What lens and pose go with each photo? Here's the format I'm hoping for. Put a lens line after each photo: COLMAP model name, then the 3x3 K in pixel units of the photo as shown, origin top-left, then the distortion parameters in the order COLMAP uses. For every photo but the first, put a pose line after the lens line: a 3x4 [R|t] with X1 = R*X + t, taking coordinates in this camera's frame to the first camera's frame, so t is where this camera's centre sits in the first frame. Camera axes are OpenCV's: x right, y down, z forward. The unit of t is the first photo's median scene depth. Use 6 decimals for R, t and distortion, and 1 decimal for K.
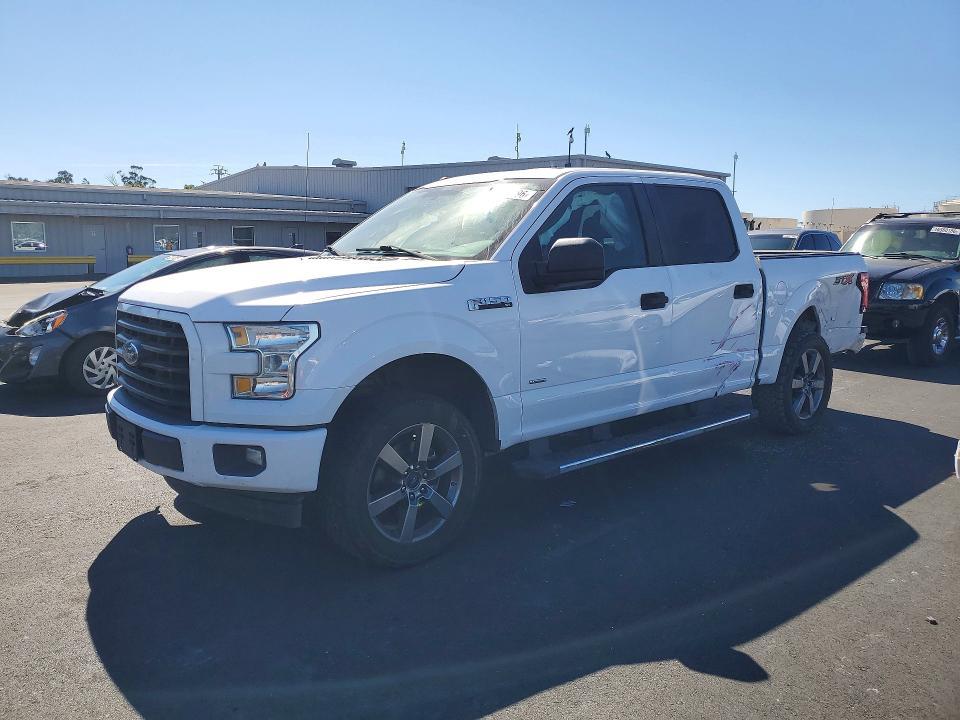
lens RADIAL K [[764.5, 0, 480.0], [0, 764.5, 360.0], [0, 0, 1]] dist [-0.055215, 0.112370]
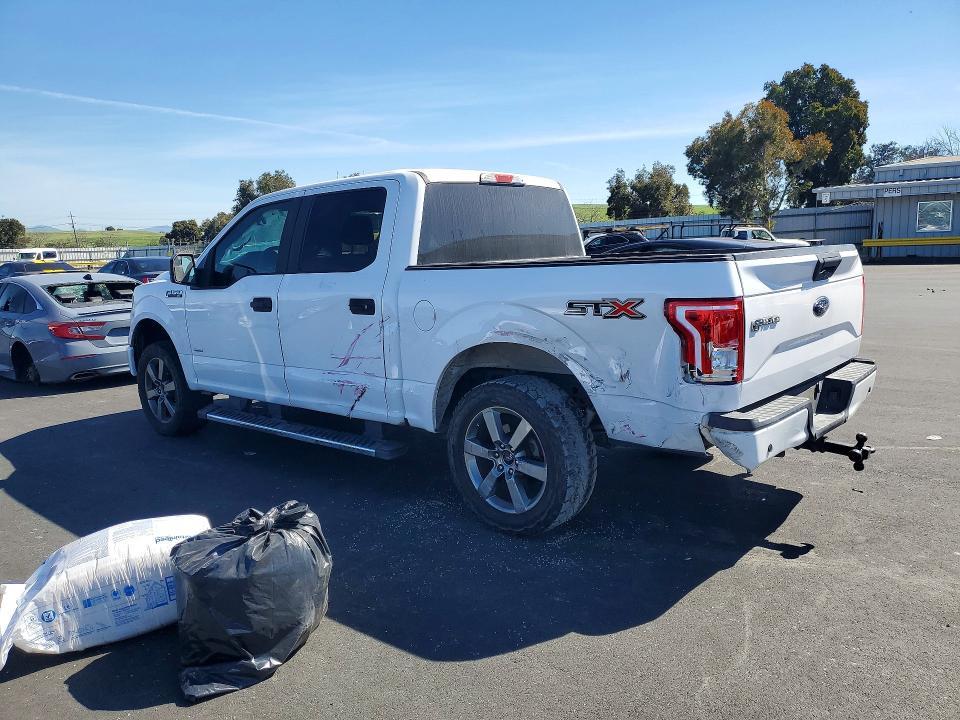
lens RADIAL K [[763.5, 0, 480.0], [0, 763.5, 360.0], [0, 0, 1]] dist [-0.043395, 0.000586]
pose [[0.159645, 0.155304, -0.974882, 1.297310], [-0.110472, 0.984155, 0.138691, -0.175436], [0.980974, 0.085556, 0.174273, 1.041555]]
